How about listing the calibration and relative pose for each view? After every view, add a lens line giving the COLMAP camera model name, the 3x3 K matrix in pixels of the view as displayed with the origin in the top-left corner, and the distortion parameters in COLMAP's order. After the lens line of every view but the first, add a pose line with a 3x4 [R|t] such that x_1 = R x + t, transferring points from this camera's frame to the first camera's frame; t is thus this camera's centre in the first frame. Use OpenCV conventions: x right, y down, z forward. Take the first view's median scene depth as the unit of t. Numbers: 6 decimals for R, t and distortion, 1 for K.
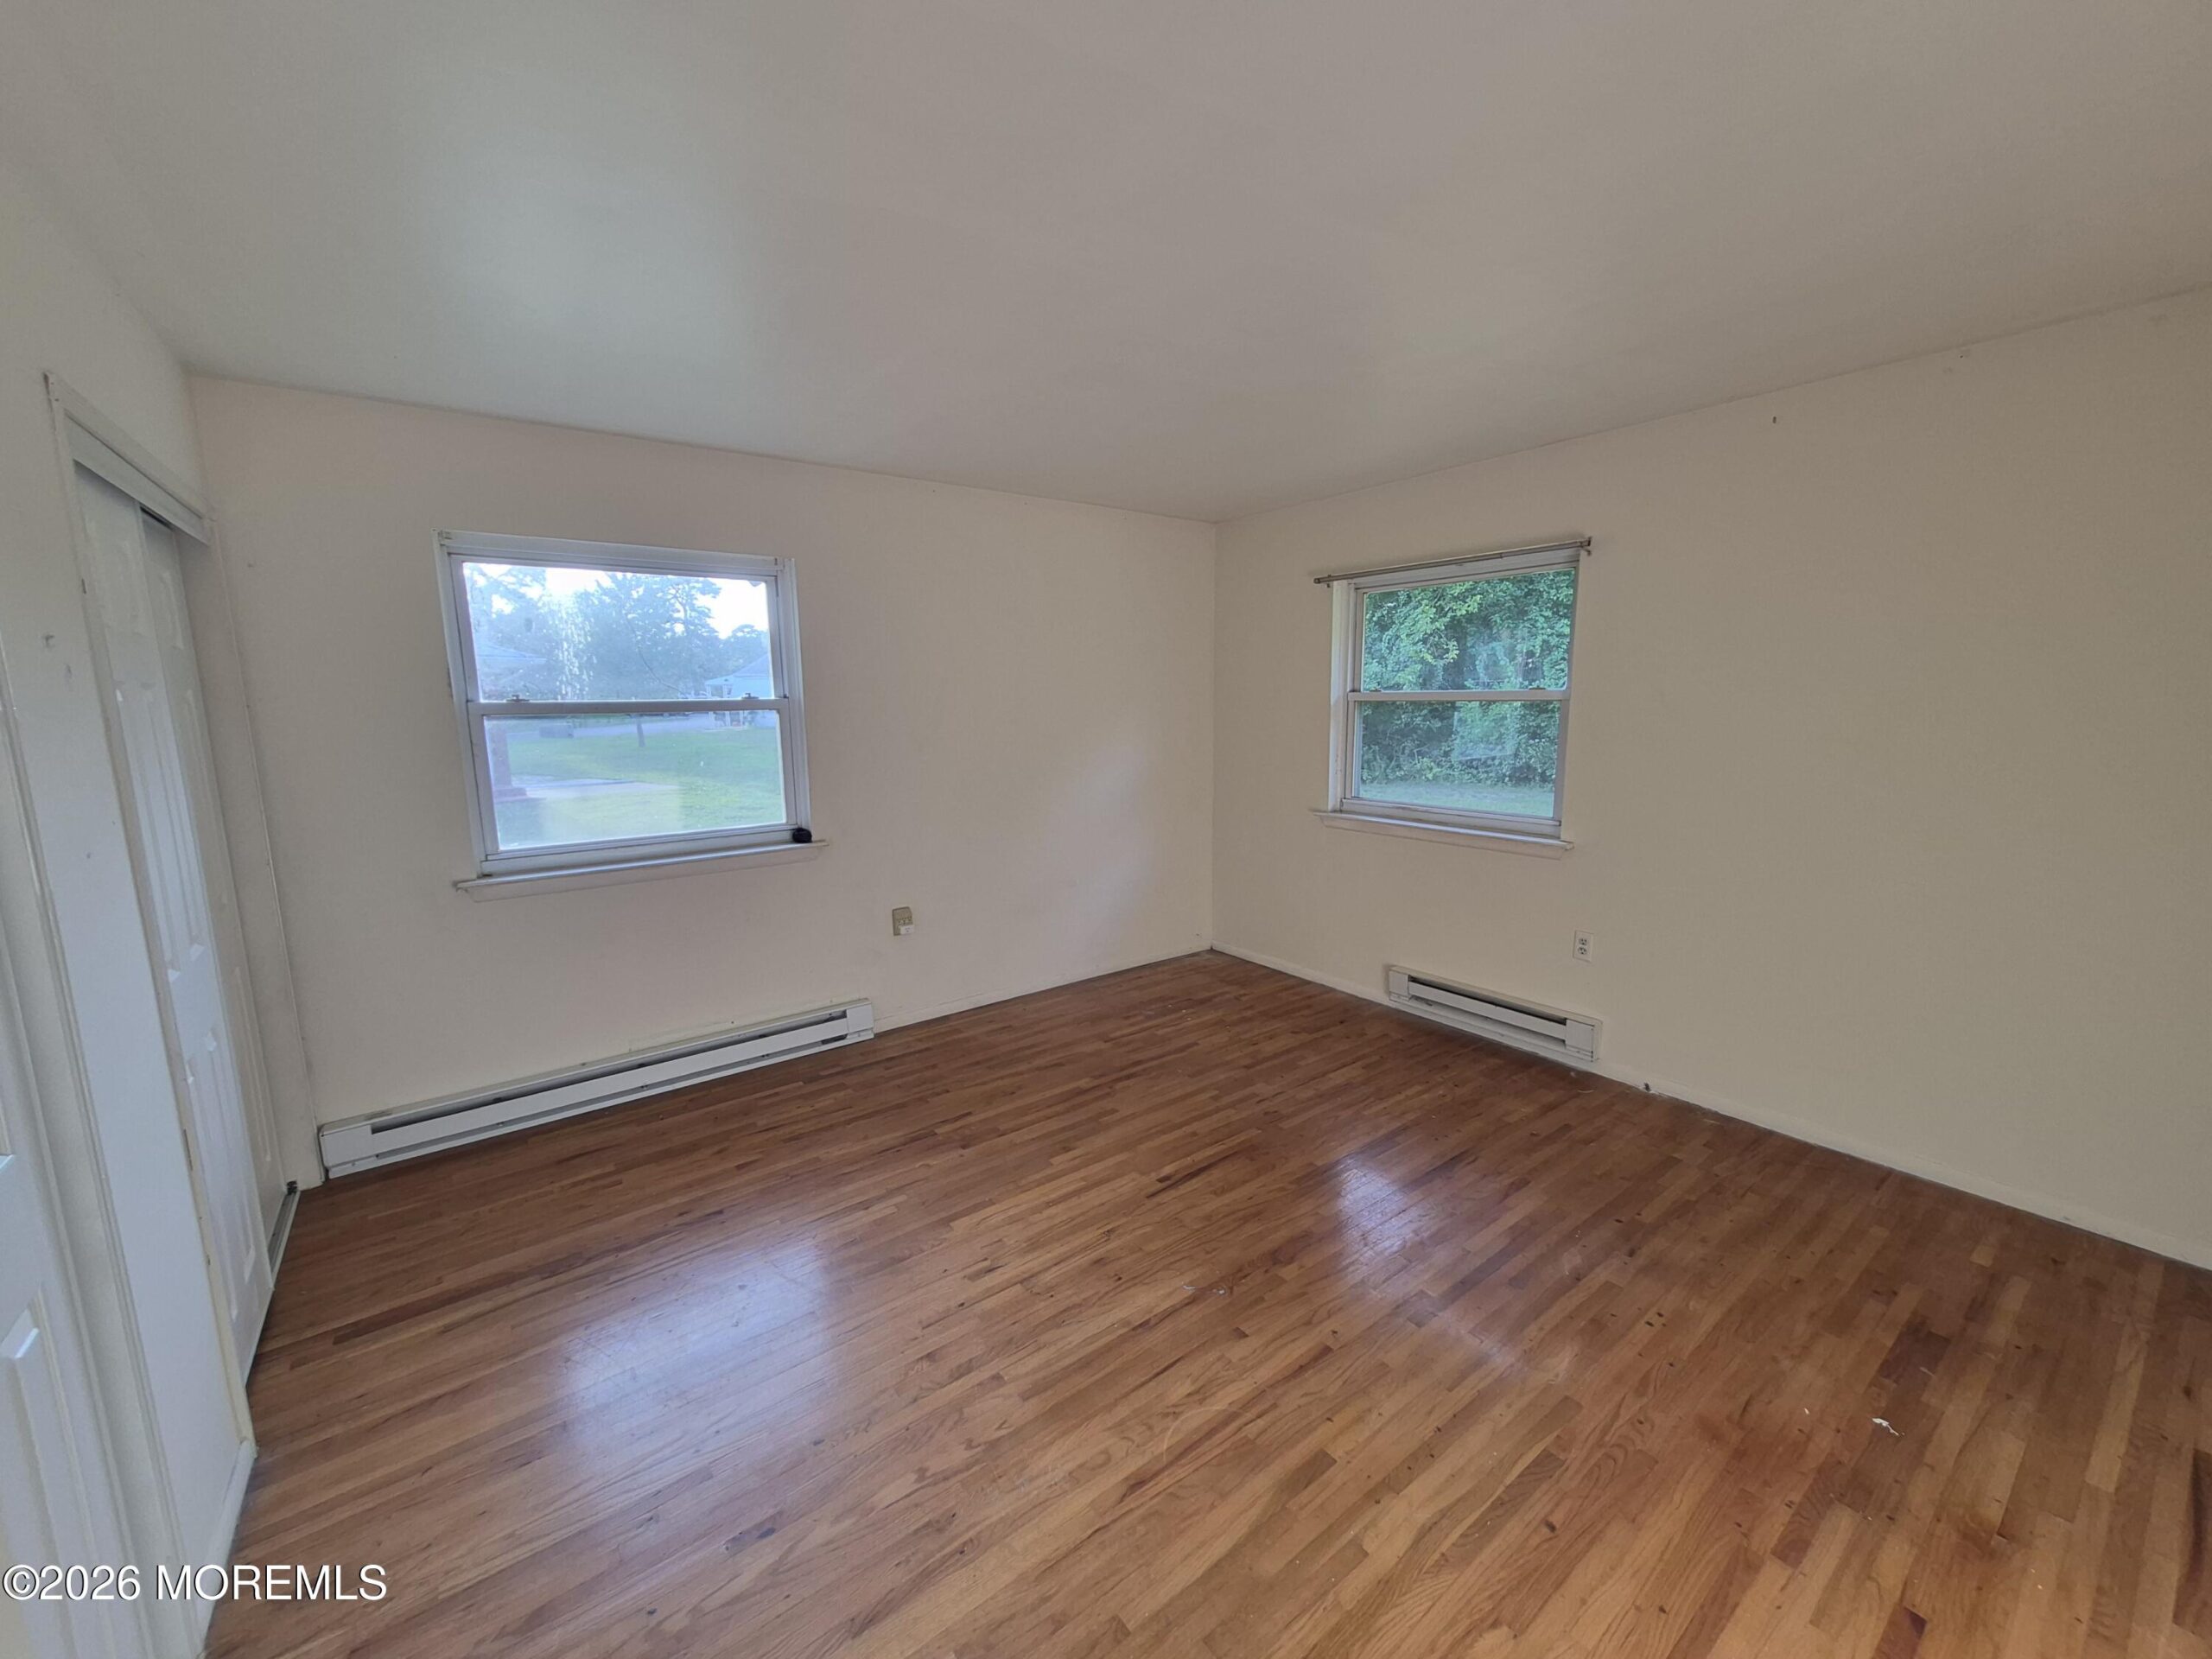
lens RADIAL K [[873.8, 0, 1113.2], [0, 873.8, 823.8], [0, 0, 1]] dist [0.011132, -0.001557]
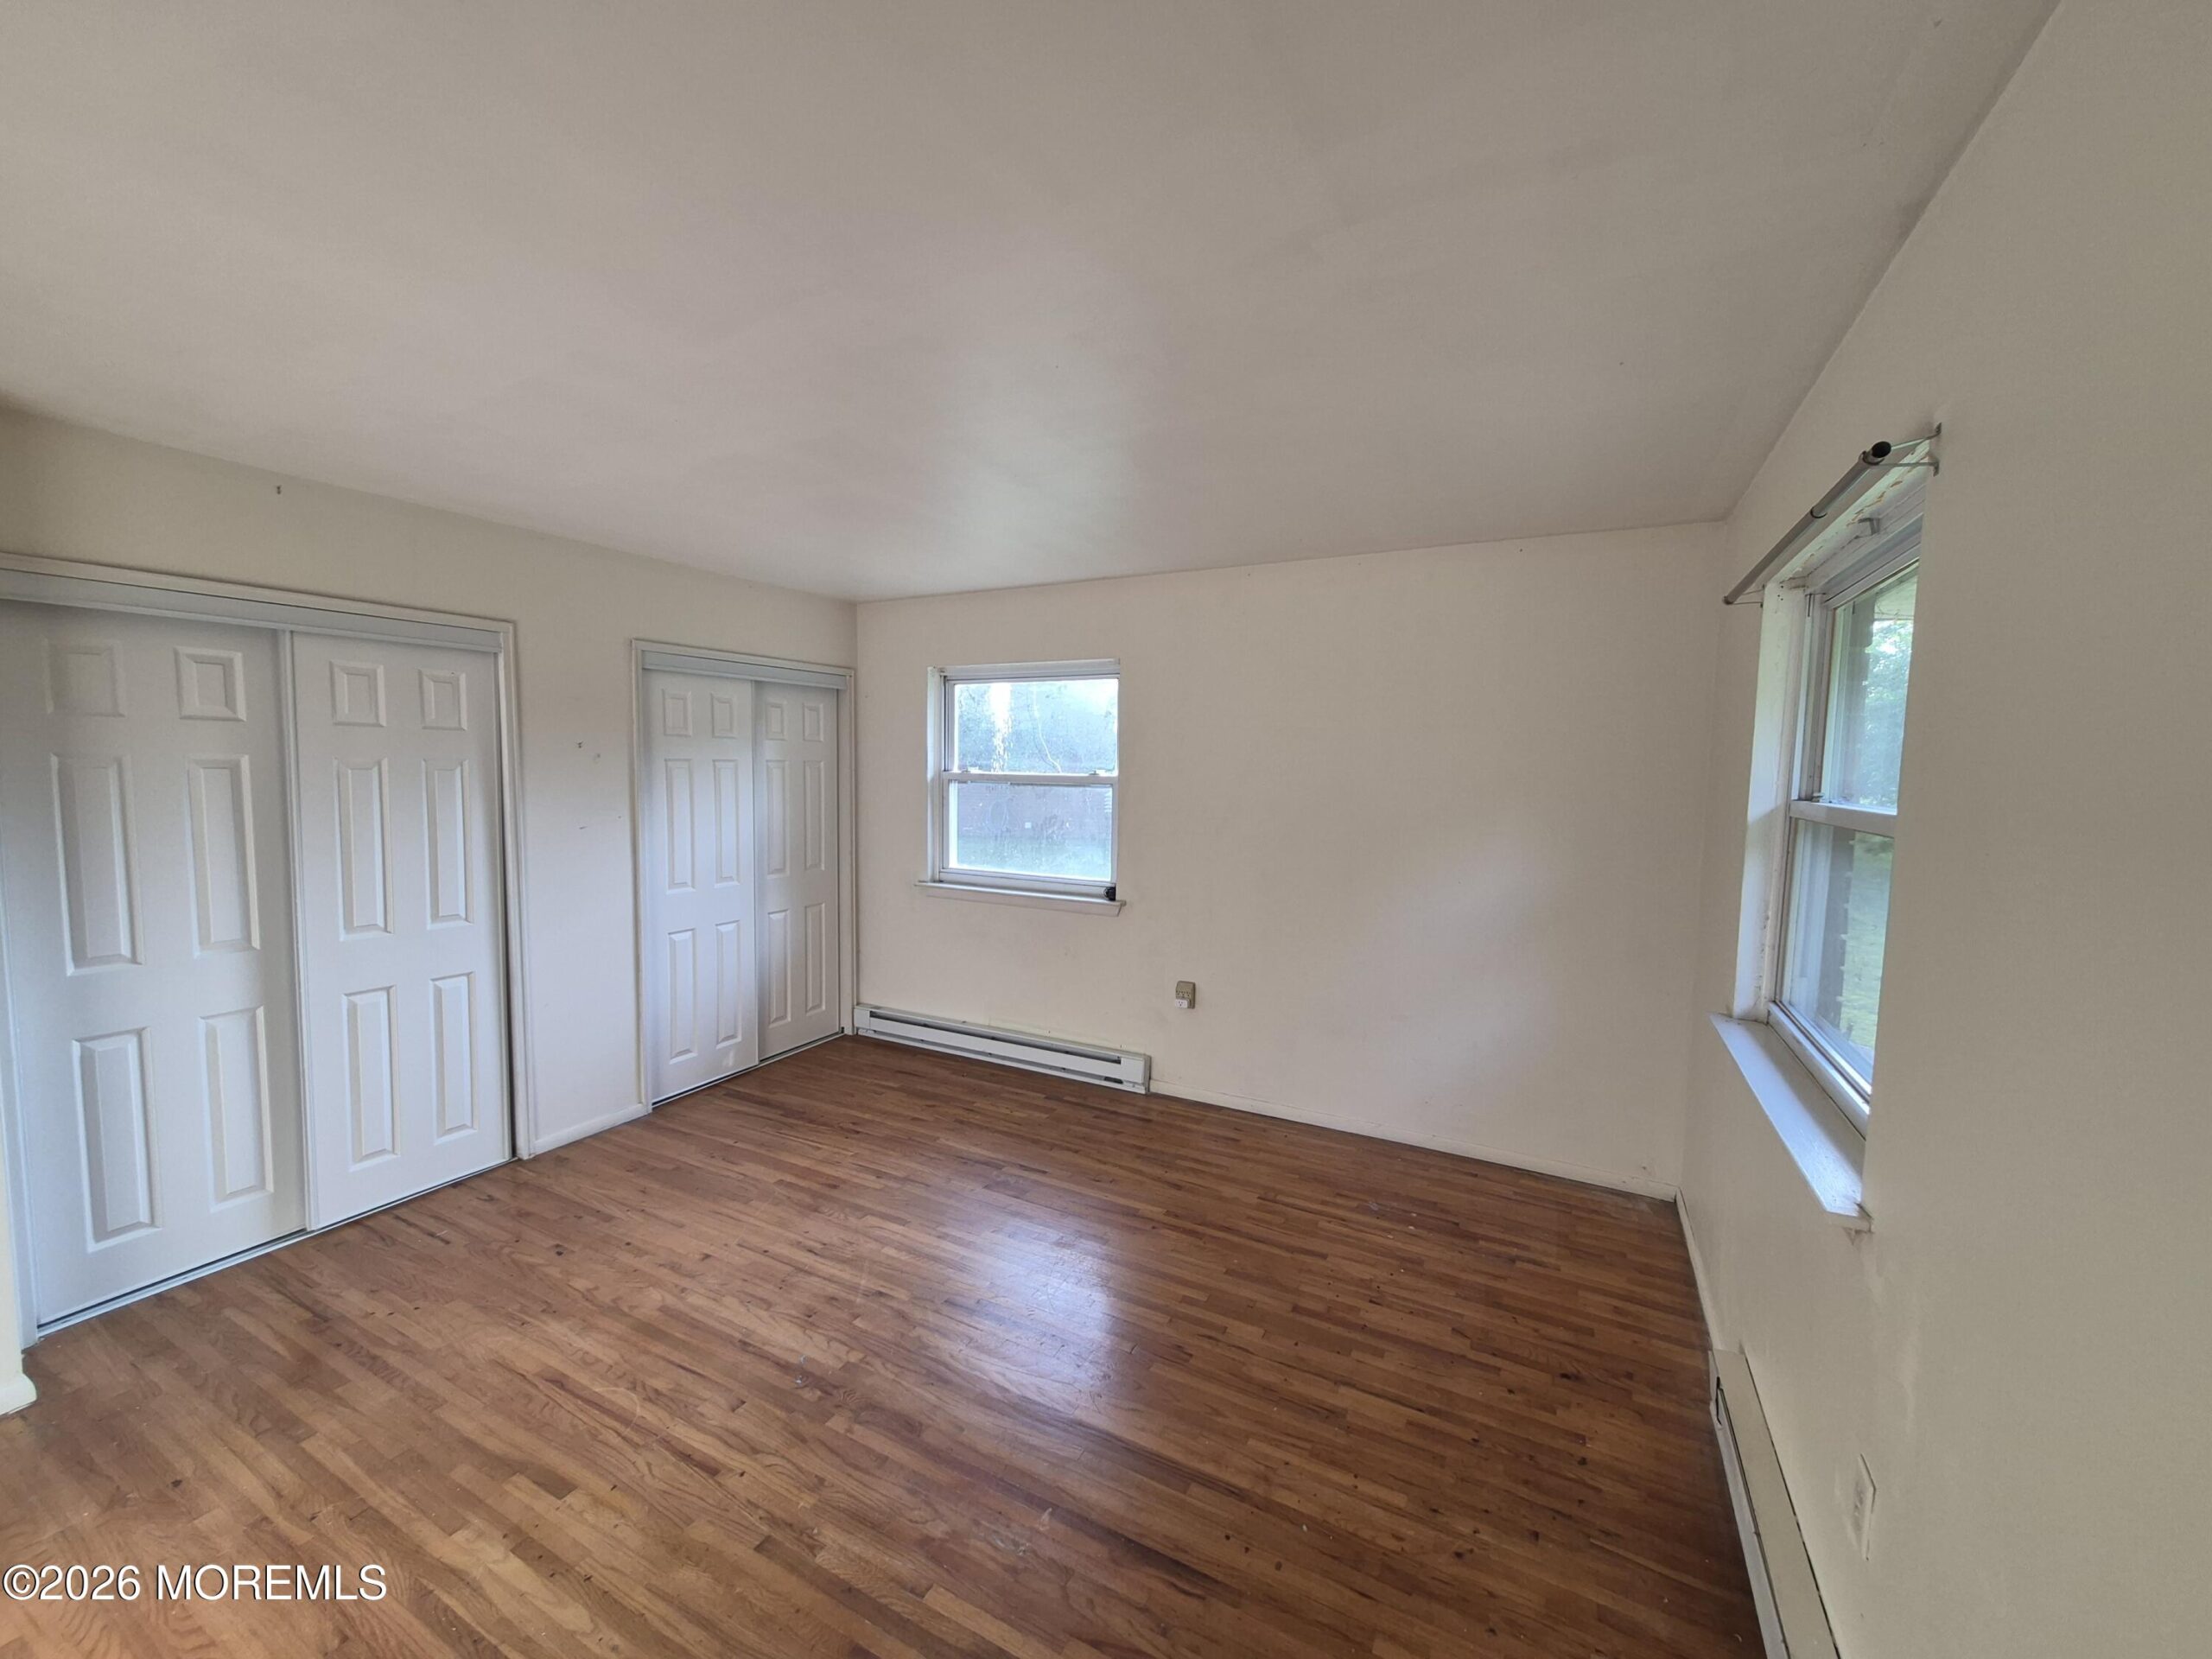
lens RADIAL K [[873.8, 0, 1105.5], [0, 873.8, 833.9], [0, 0, 1]] dist [0.011132, -0.001557]
pose [[0.418751, 0.094540, -0.903167, 0.727064], [-0.152469, 0.987767, 0.032704, -0.109188], [0.895210, 0.124010, 0.428043, 0.526670]]
